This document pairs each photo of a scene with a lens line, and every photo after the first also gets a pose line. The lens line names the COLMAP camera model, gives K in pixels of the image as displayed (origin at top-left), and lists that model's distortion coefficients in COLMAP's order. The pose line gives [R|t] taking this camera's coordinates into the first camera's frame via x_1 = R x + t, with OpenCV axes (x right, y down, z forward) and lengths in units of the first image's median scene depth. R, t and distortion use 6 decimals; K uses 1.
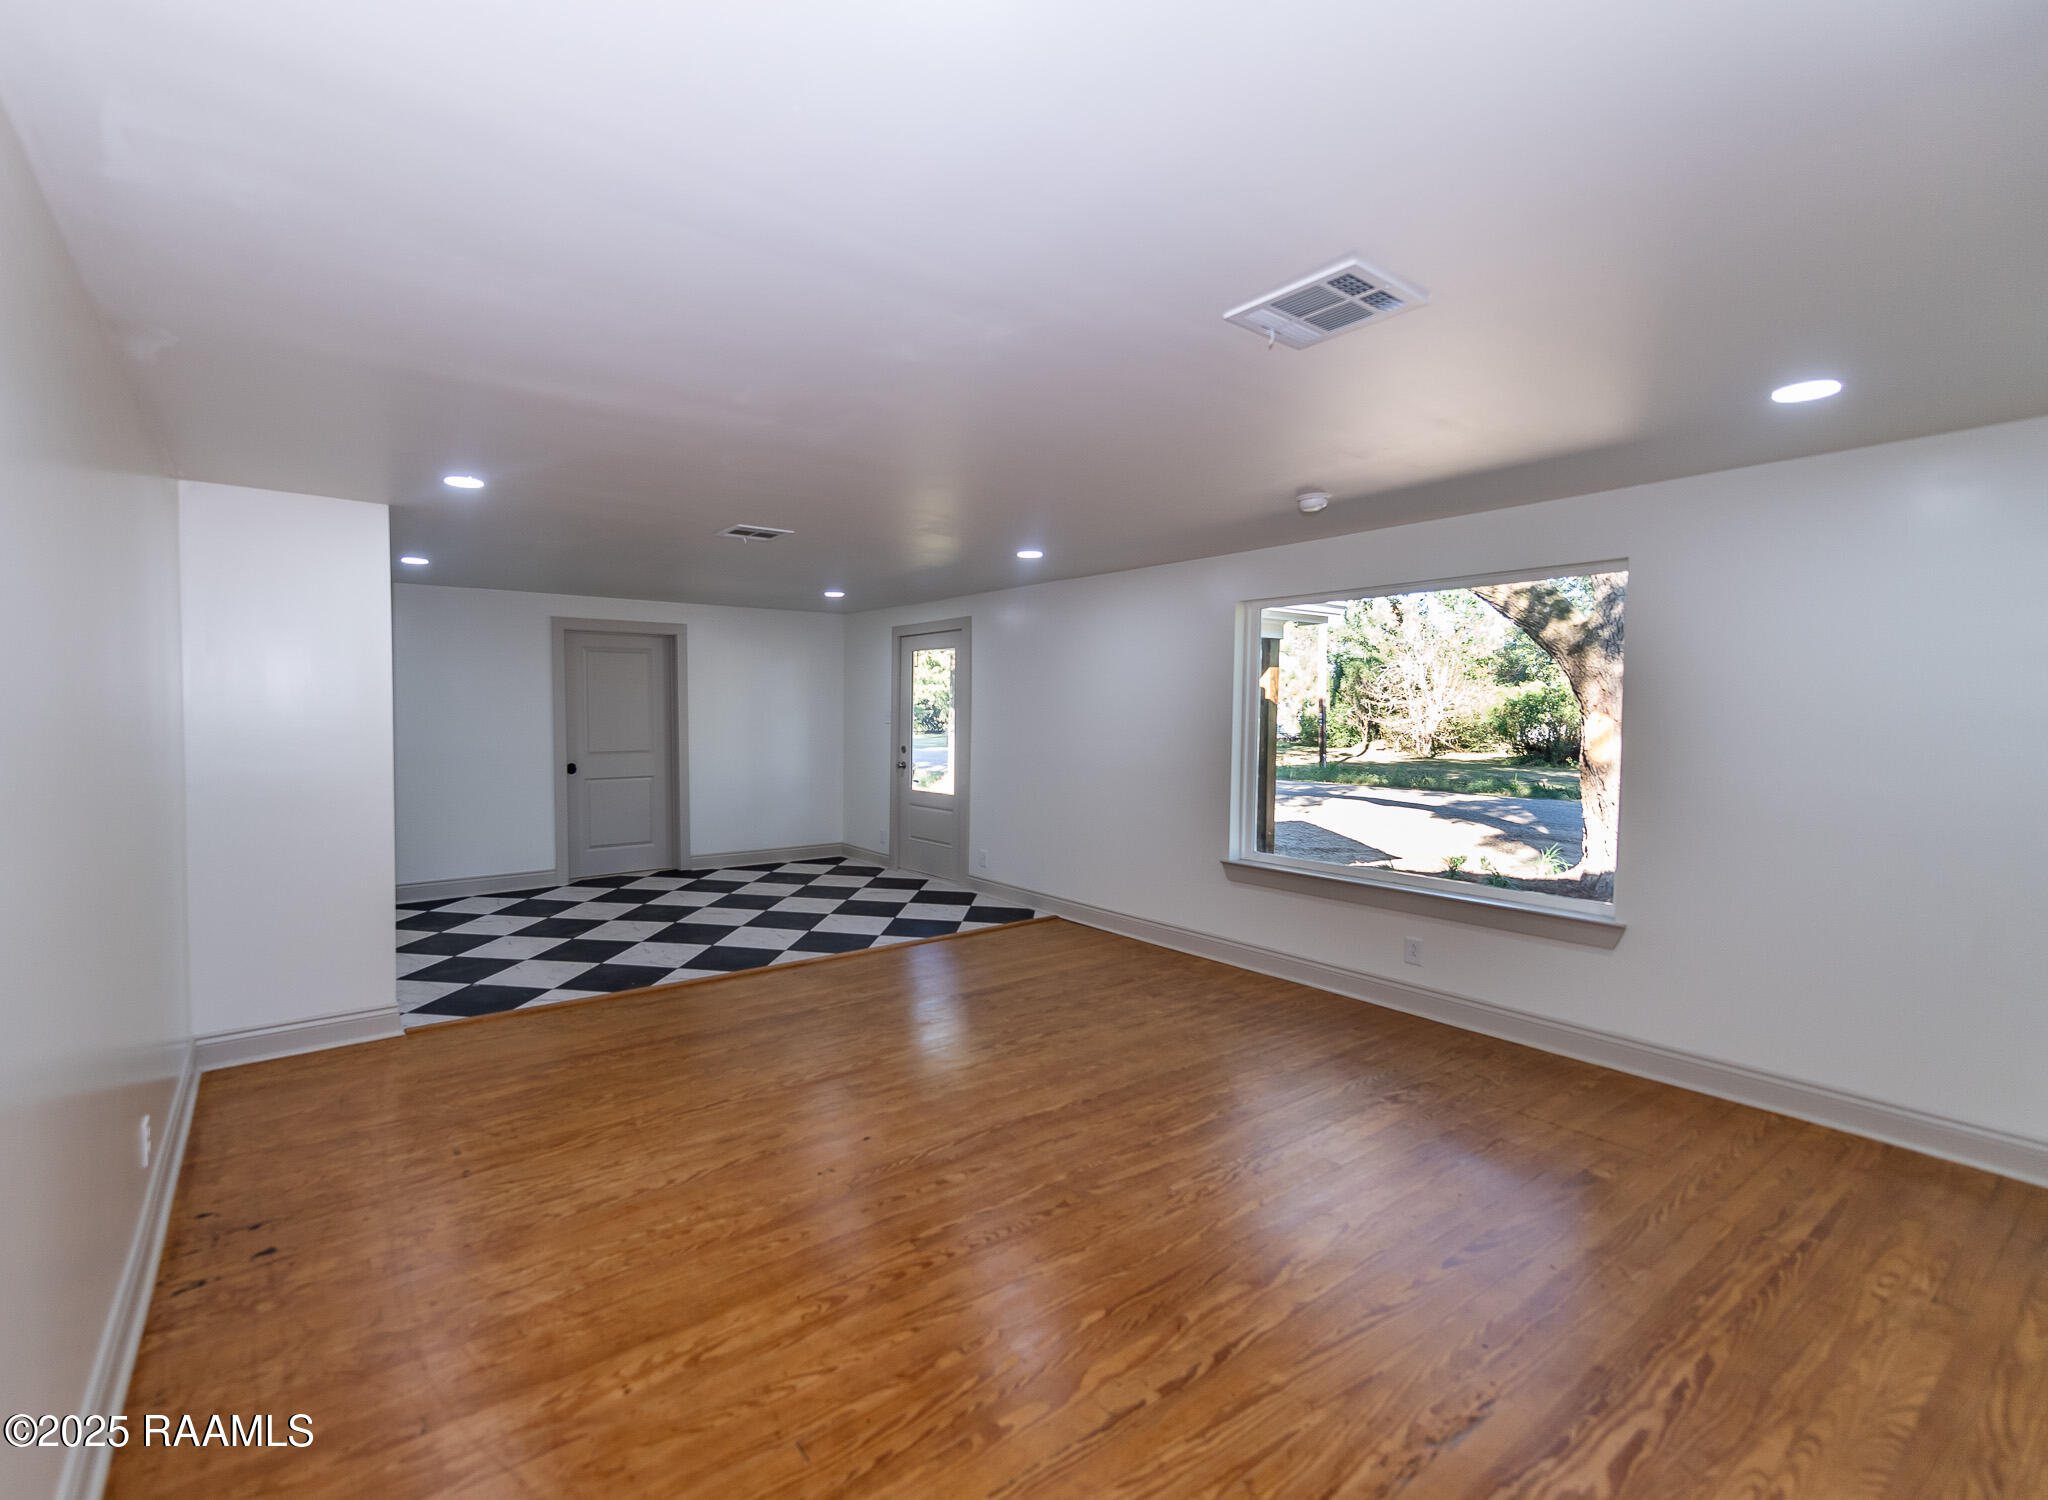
lens RADIAL K [[923.6, 0, 947.6], [0, 923.6, 752.0], [0, 0, 1]] dist [0.024173, -0.012021]
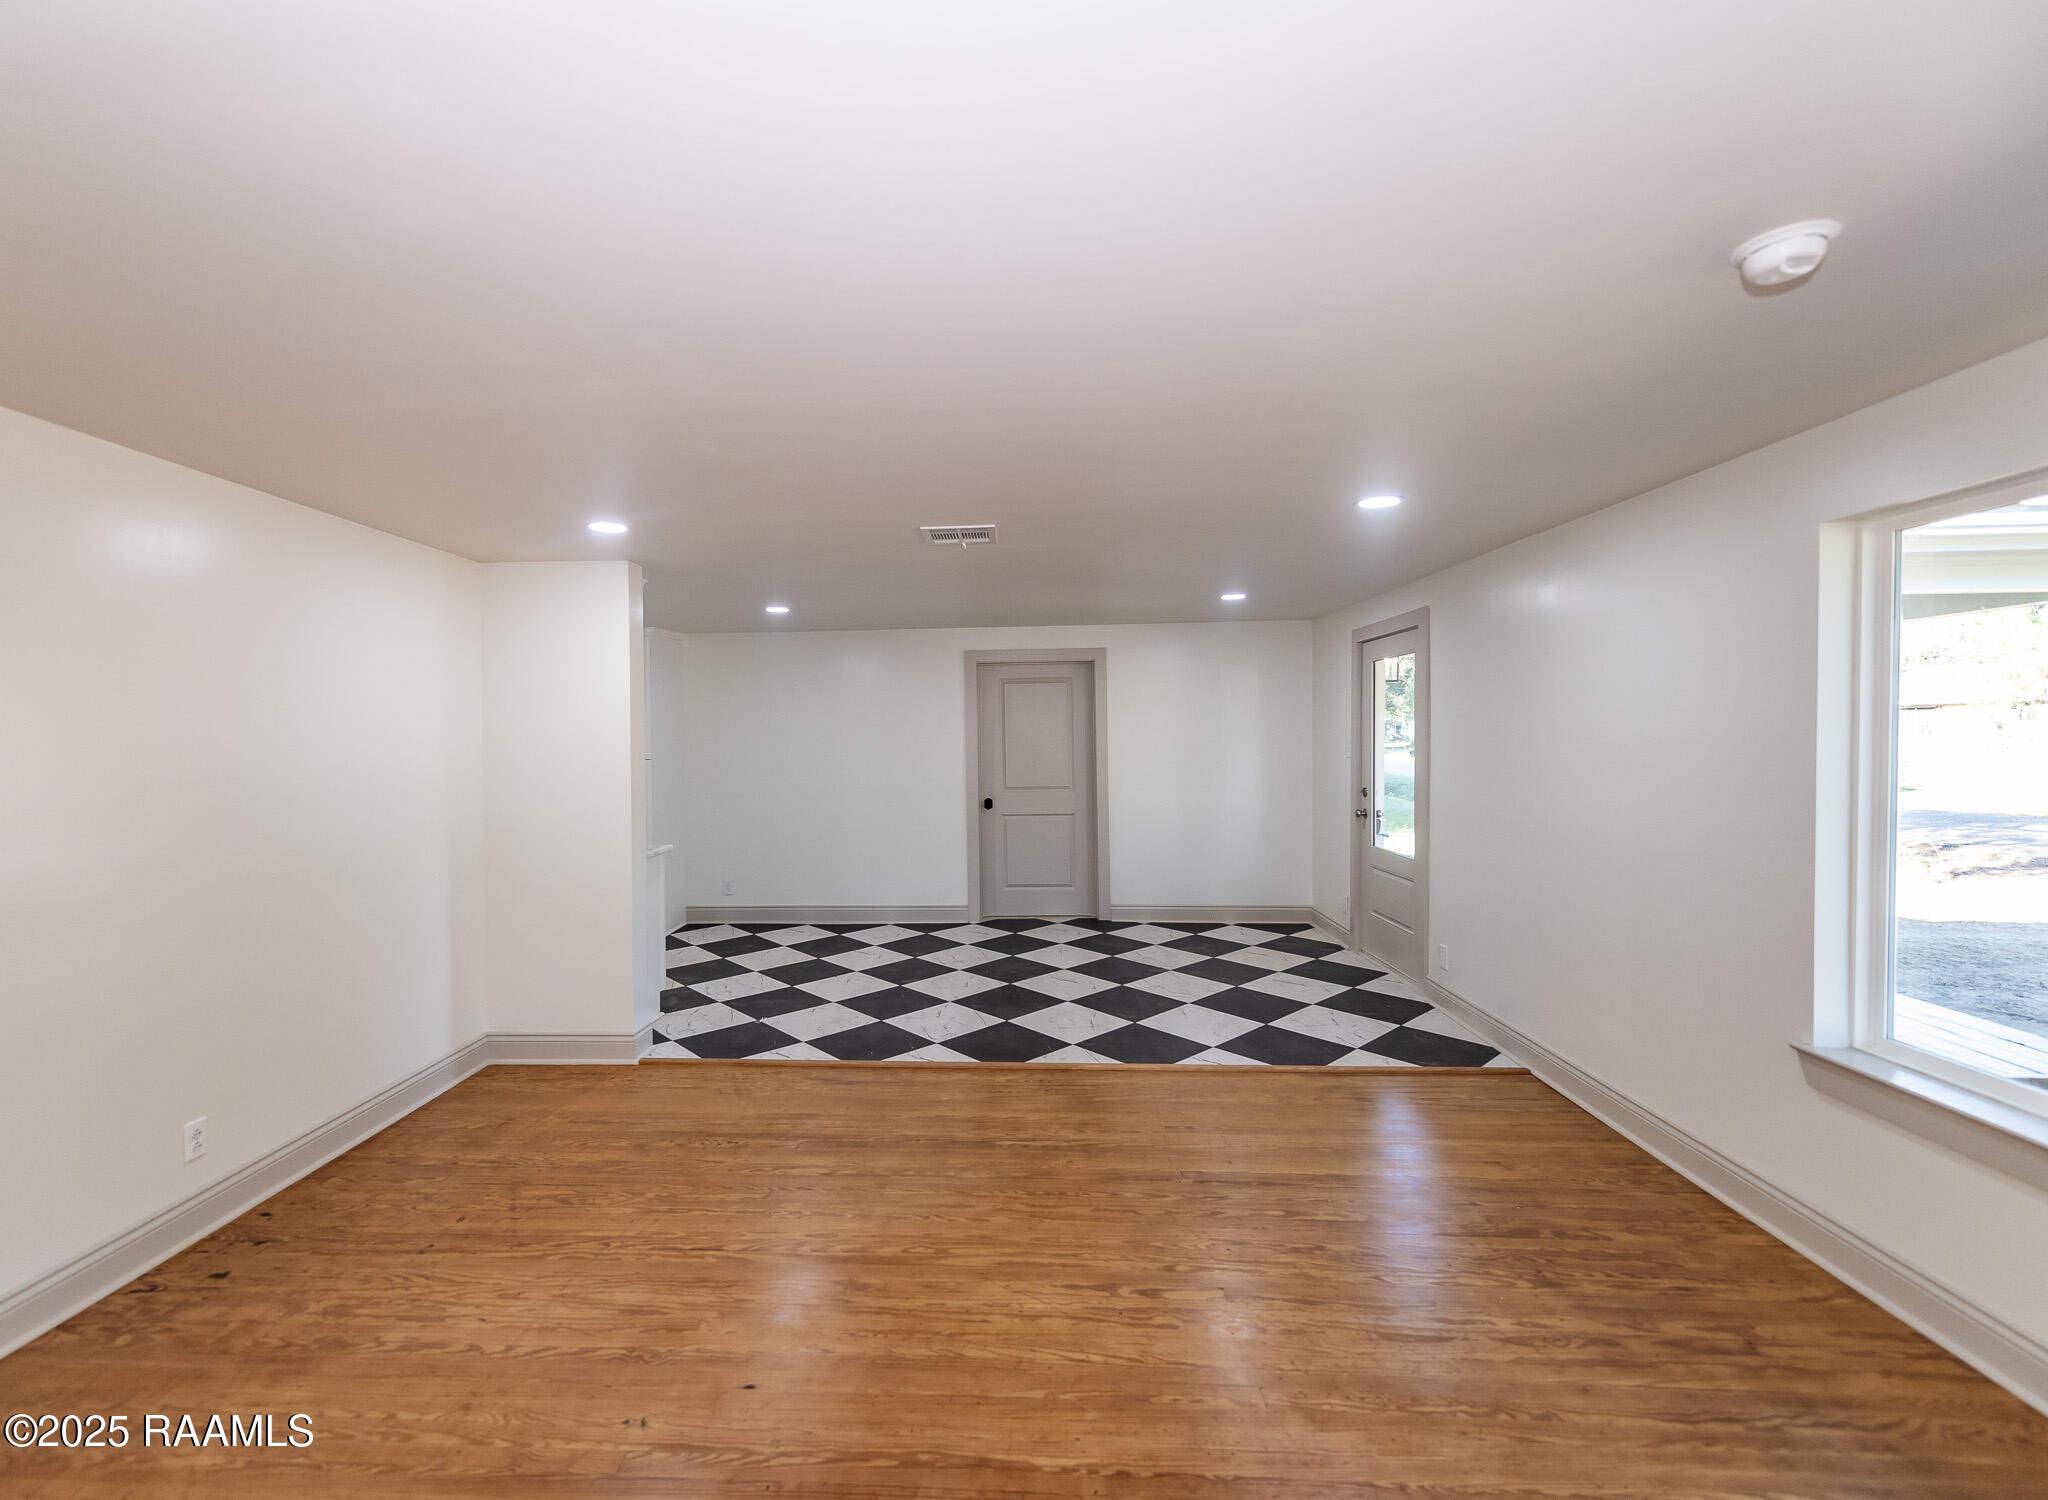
lens RADIAL K [[923.6, 0, 947.6], [0, 923.6, 752.0], [0, 0, 1]] dist [0.024173, -0.012021]
pose [[0.767079, -0.003116, -0.641545, 0.289413], [-0.013169, 0.999701, -0.020601, -0.024294], [0.641418, 0.024251, 0.766809, 0.343941]]
